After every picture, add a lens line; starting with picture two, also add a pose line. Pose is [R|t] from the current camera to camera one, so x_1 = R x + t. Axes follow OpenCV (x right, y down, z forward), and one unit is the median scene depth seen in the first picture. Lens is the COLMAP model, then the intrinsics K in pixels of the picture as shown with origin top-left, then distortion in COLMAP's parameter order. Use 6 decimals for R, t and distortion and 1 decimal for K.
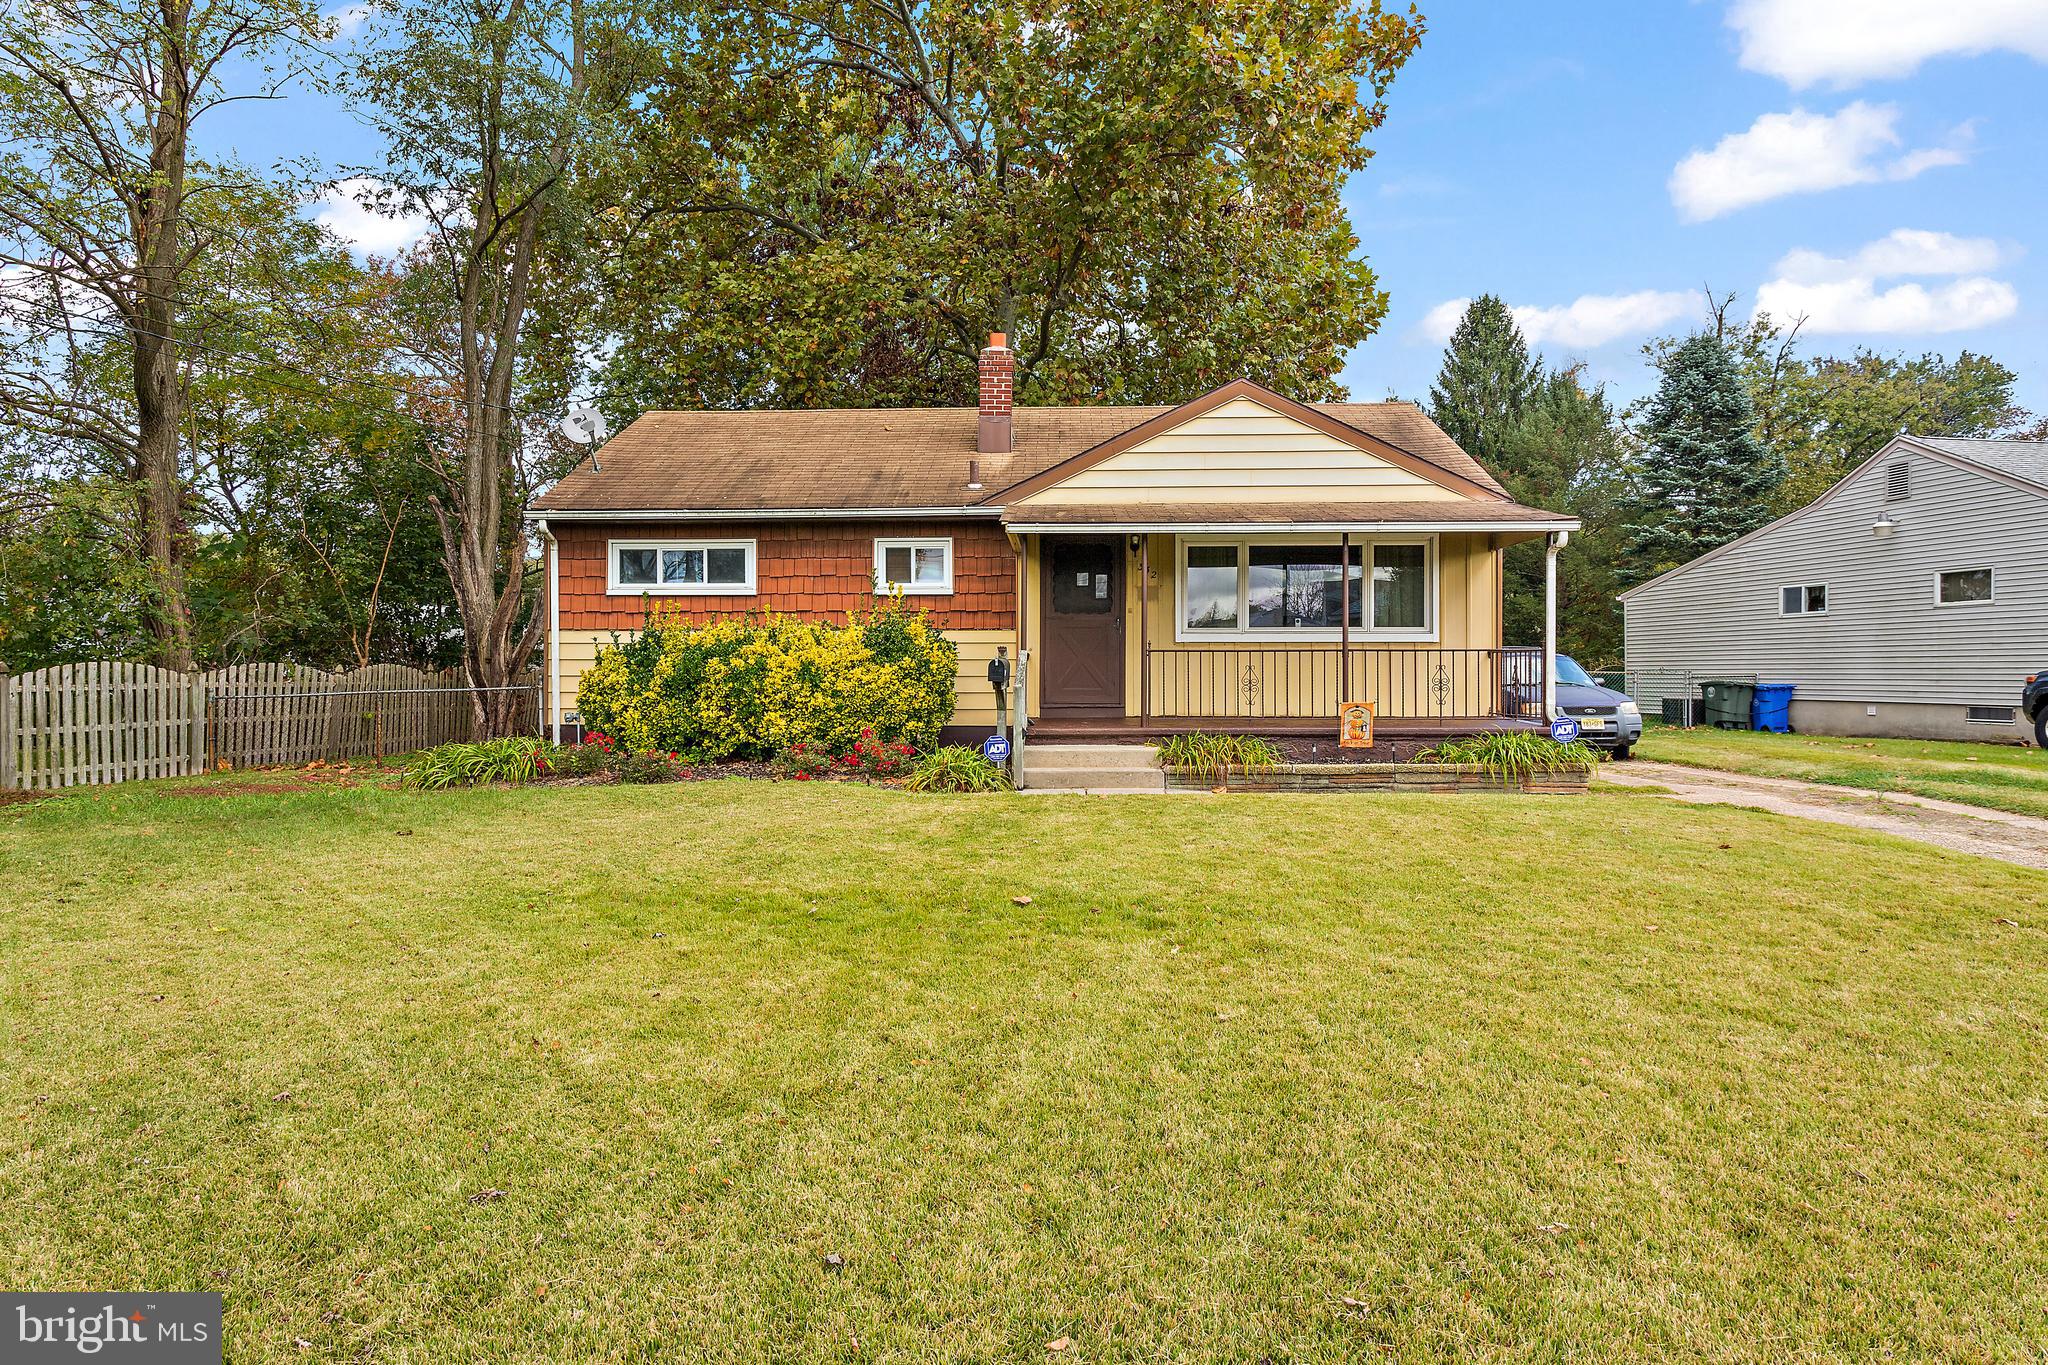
lens RADIAL K [[1176.5, 0, 1028.6], [0, 1176.5, 676.3], [0, 0, 1]] dist [-0.011185, 0.009251]
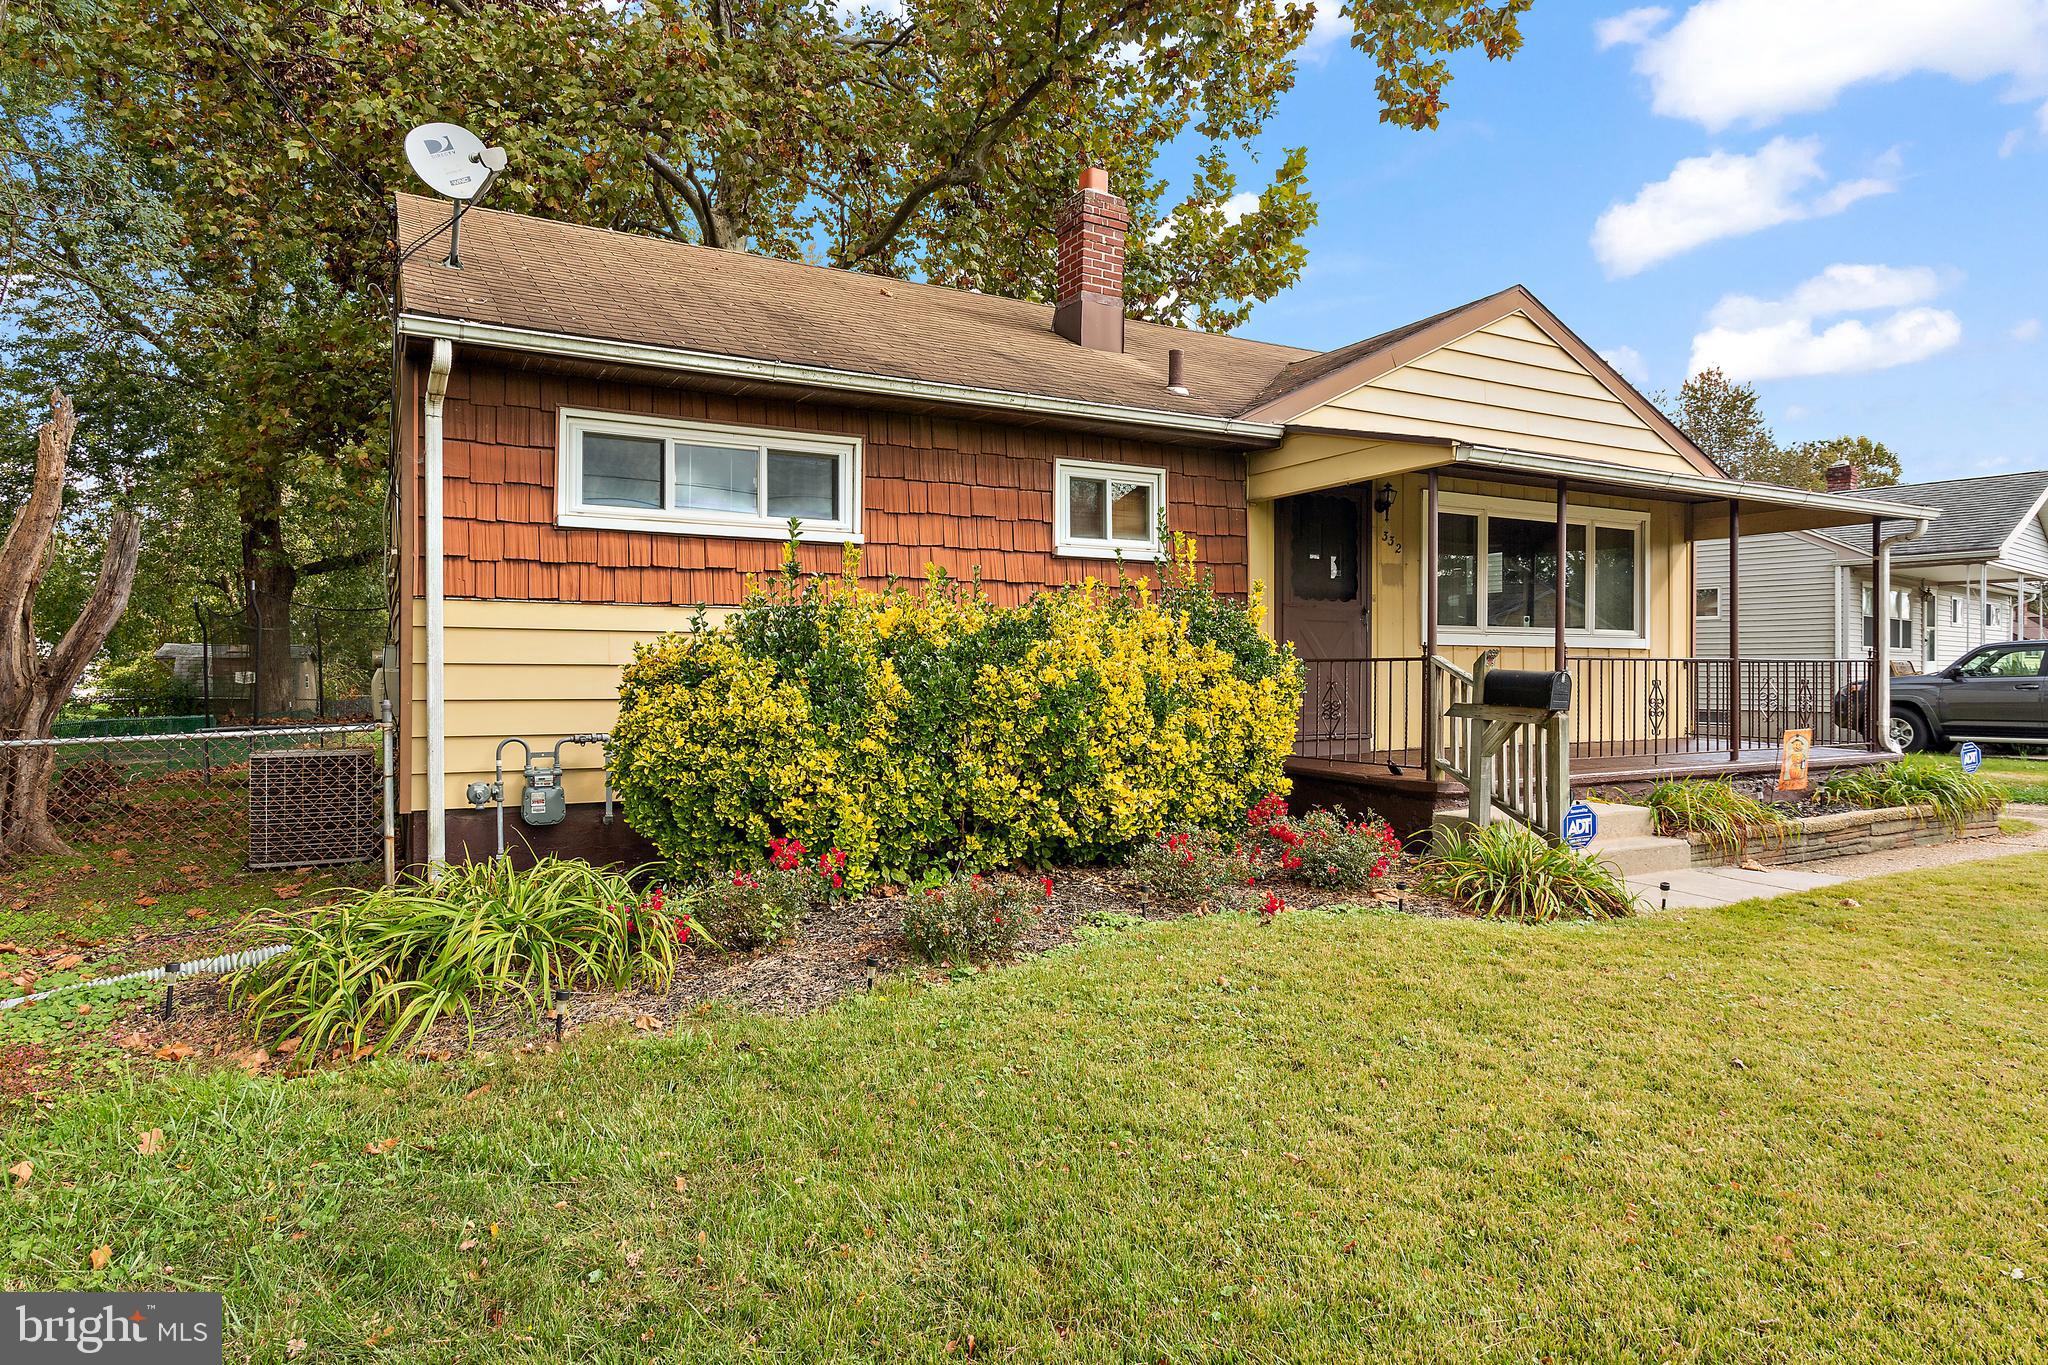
lens RADIAL K [[1176.5, 0, 1020.2], [0, 1176.5, 683.8], [0, 0, 1]] dist [-0.011185, 0.009251]
pose [[0.857919, -0.003044, 0.513776, -0.444691], [-0.000711, 0.999974, 0.007113, -0.010053], [-0.513785, -0.006467, 0.857895, 0.509342]]
